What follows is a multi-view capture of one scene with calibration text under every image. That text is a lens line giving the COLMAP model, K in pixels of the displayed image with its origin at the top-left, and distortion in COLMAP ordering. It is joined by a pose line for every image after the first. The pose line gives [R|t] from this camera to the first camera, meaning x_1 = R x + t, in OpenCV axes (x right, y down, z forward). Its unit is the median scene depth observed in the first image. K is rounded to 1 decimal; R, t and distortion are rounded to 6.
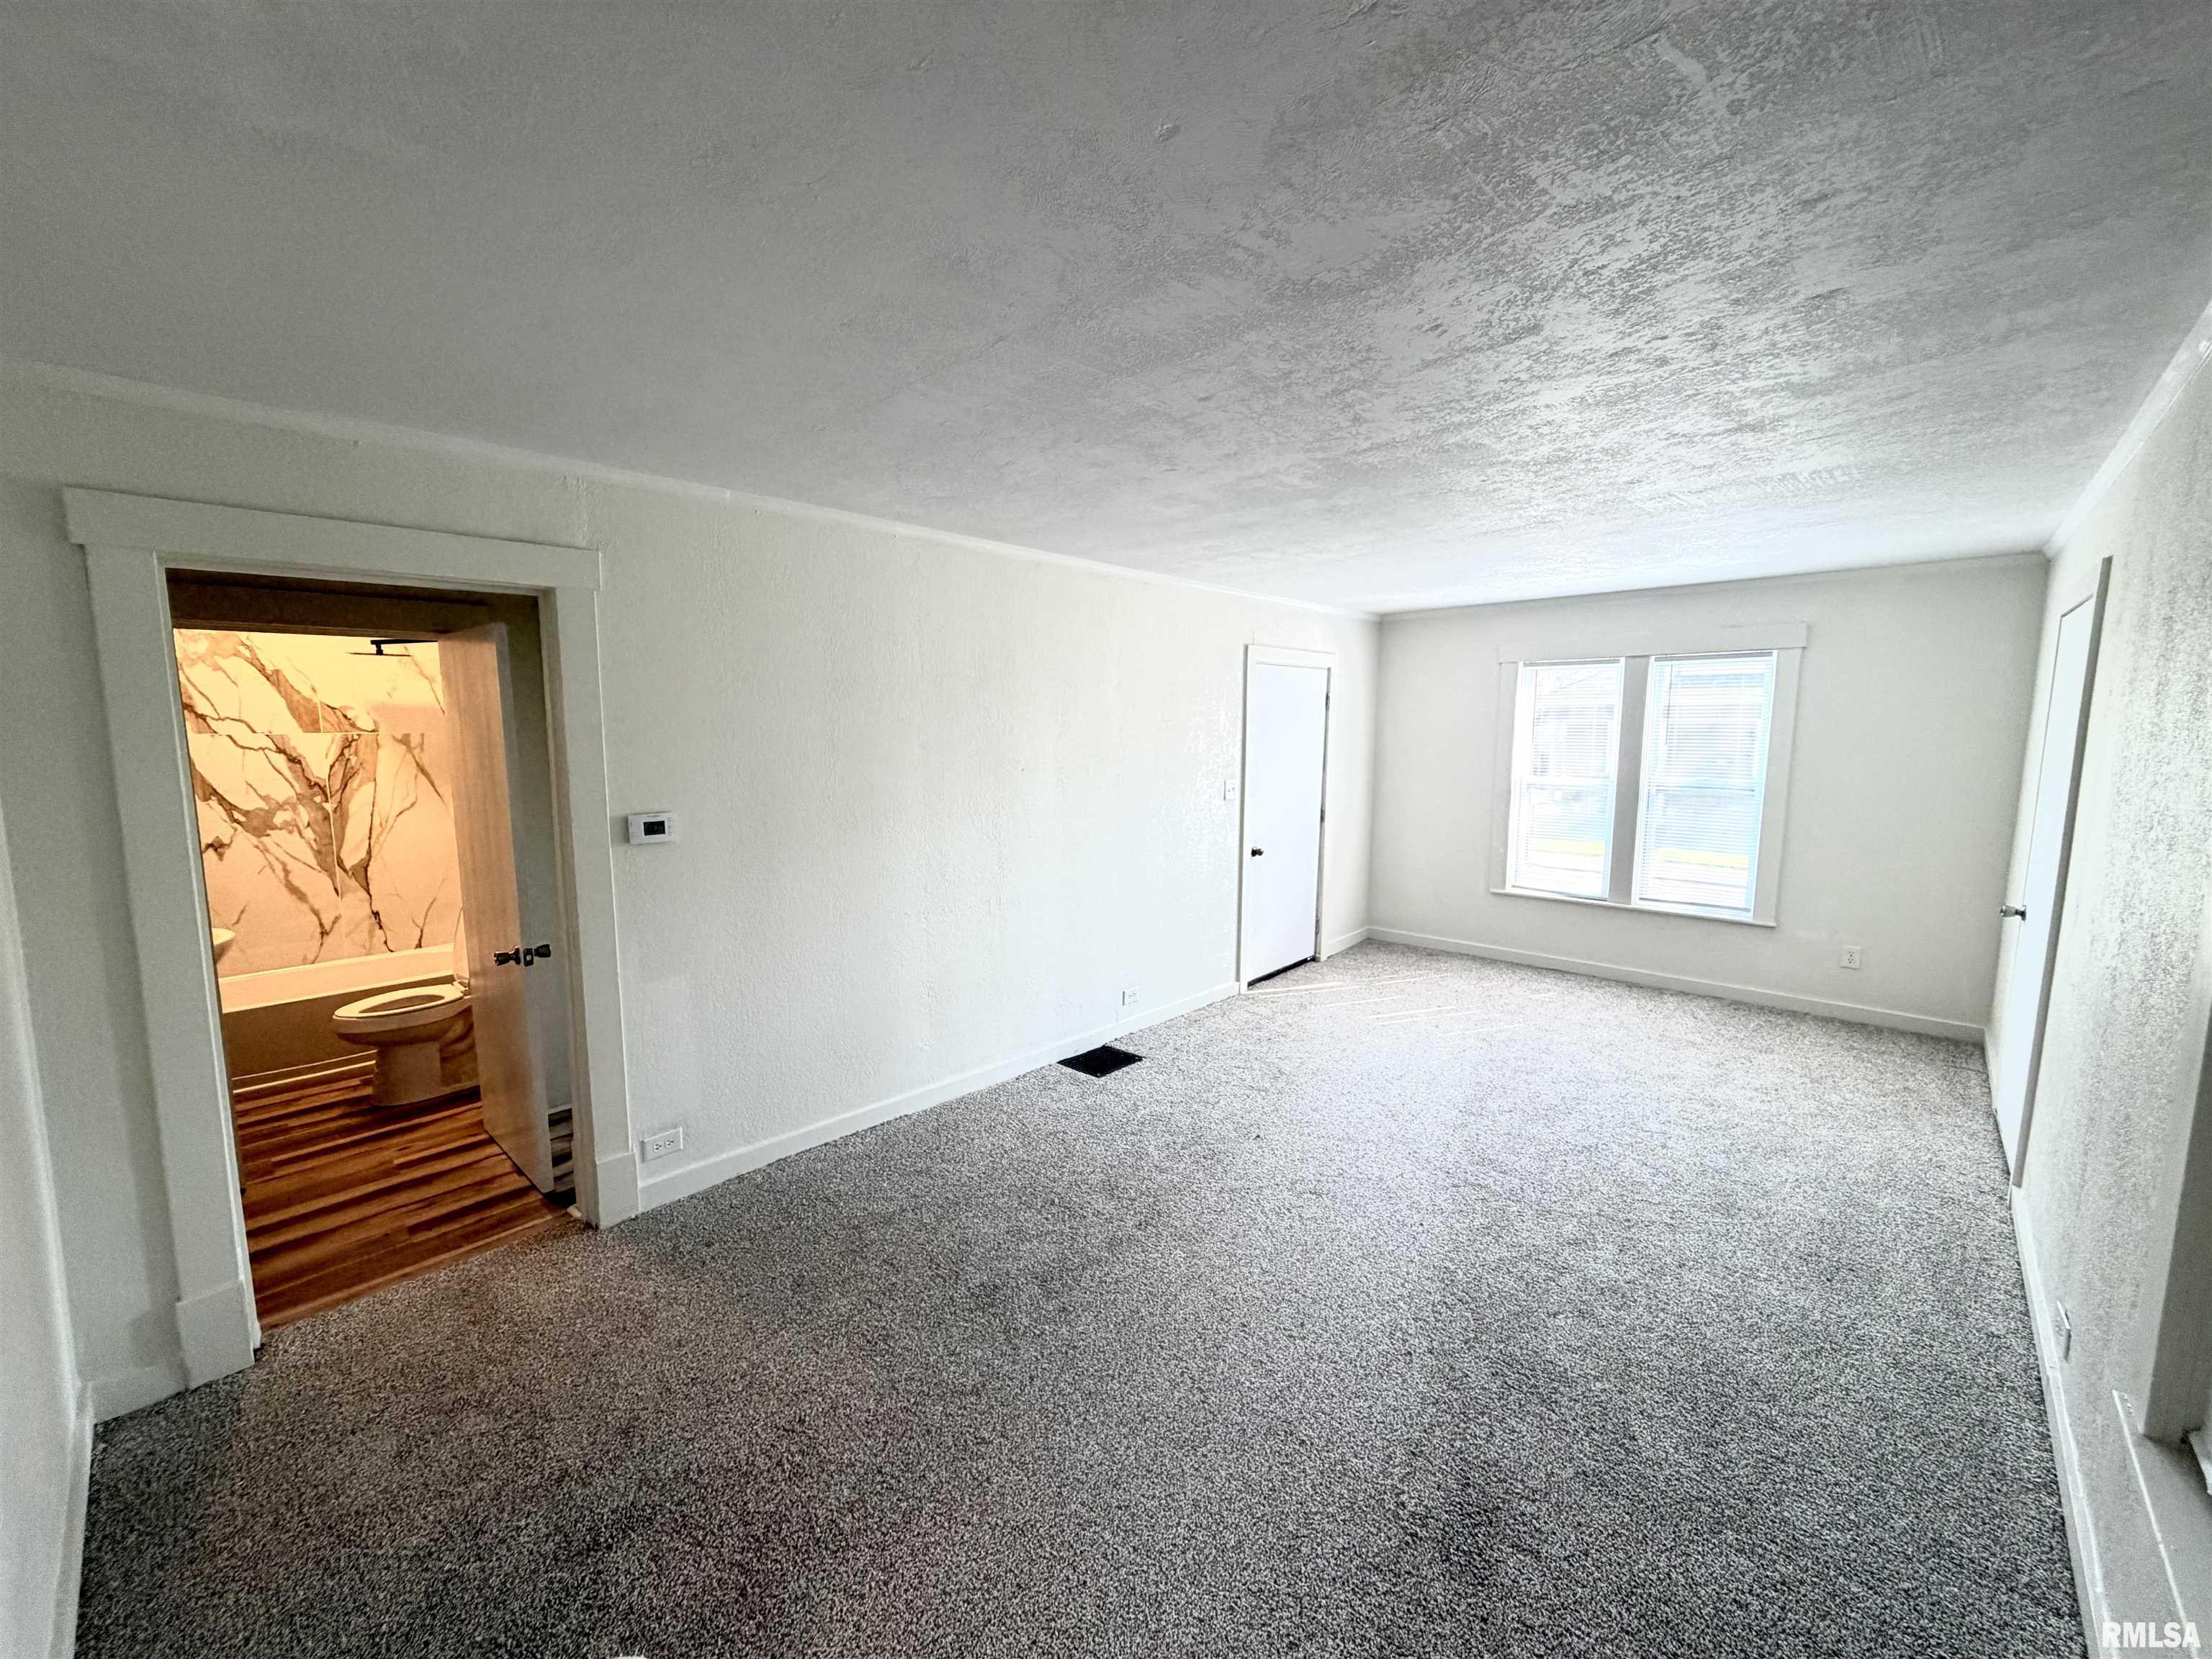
lens RADIAL K [[883.9, 0, 1106.0], [0, 883.9, 829.5], [0, 0, 1]] dist [0.000494, -0.000069]
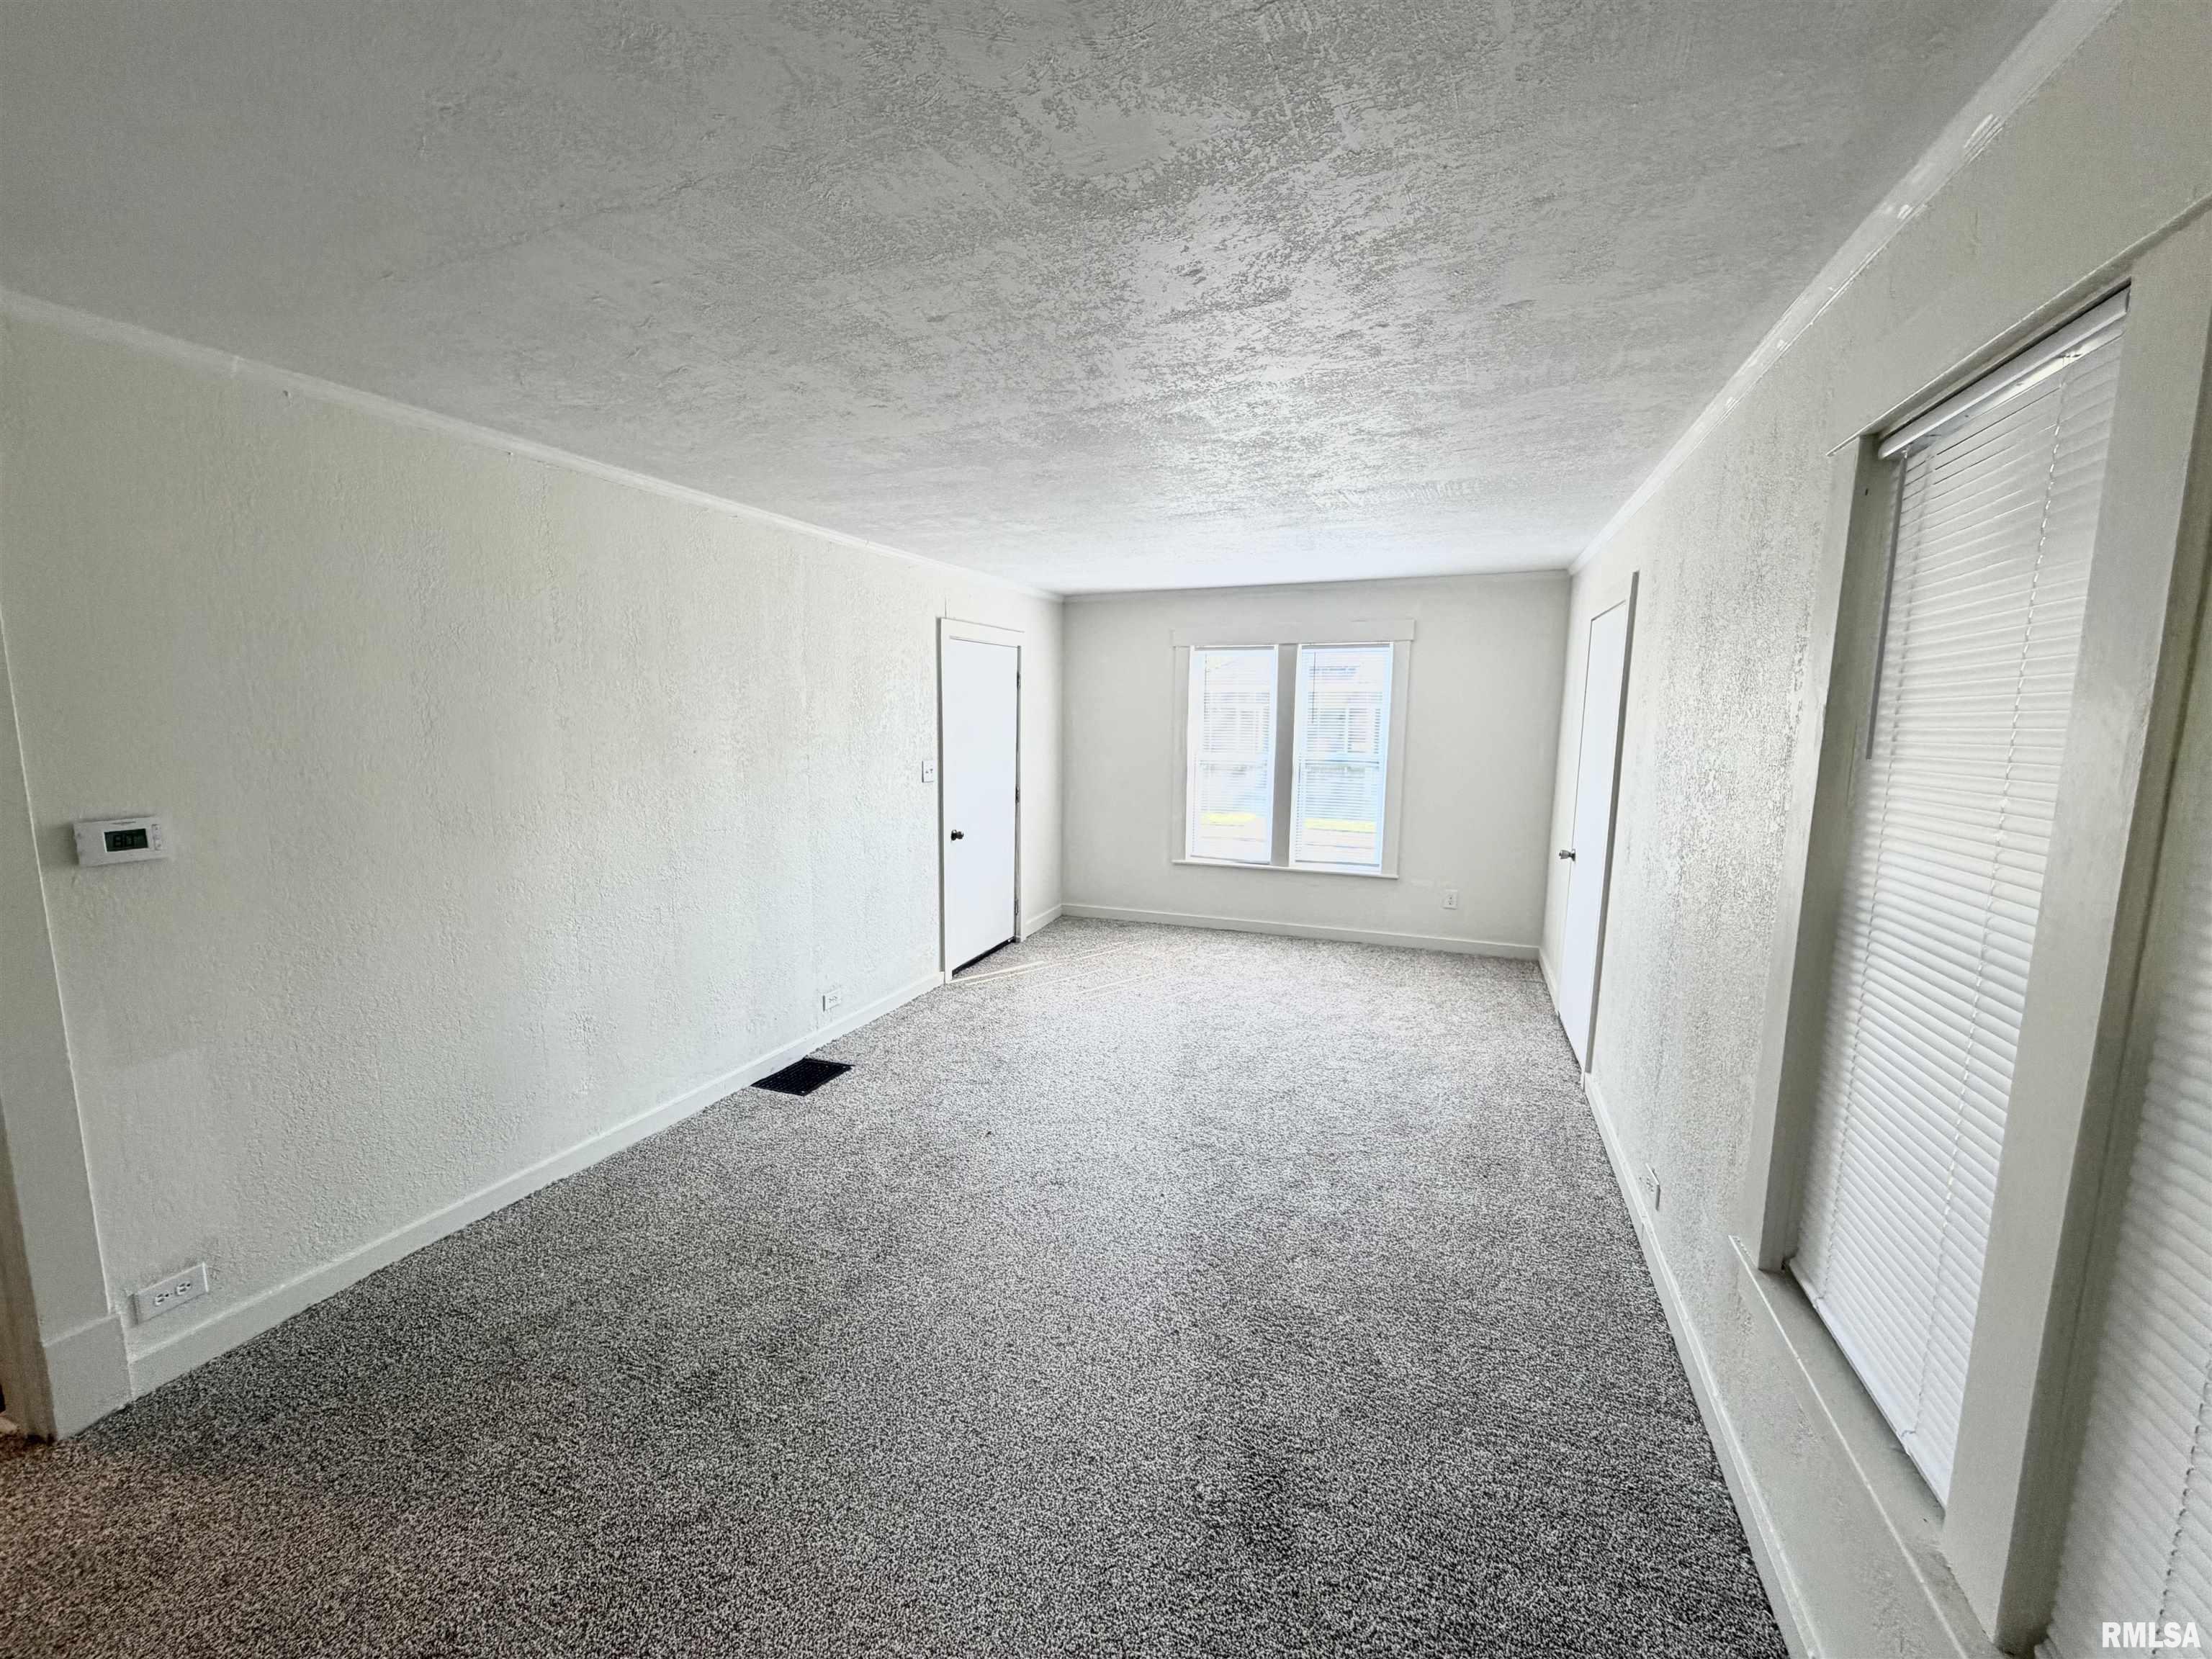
lens RADIAL K [[883.9, 0, 1106.0], [0, 883.9, 829.5], [0, 0, 1]] dist [0.000494, -0.000069]
pose [[0.931418, -0.043953, 0.361286, -0.055109], [0.037070, 0.998975, 0.025962, 0.000308], [-0.362057, -0.010789, 0.932093, 0.094242]]
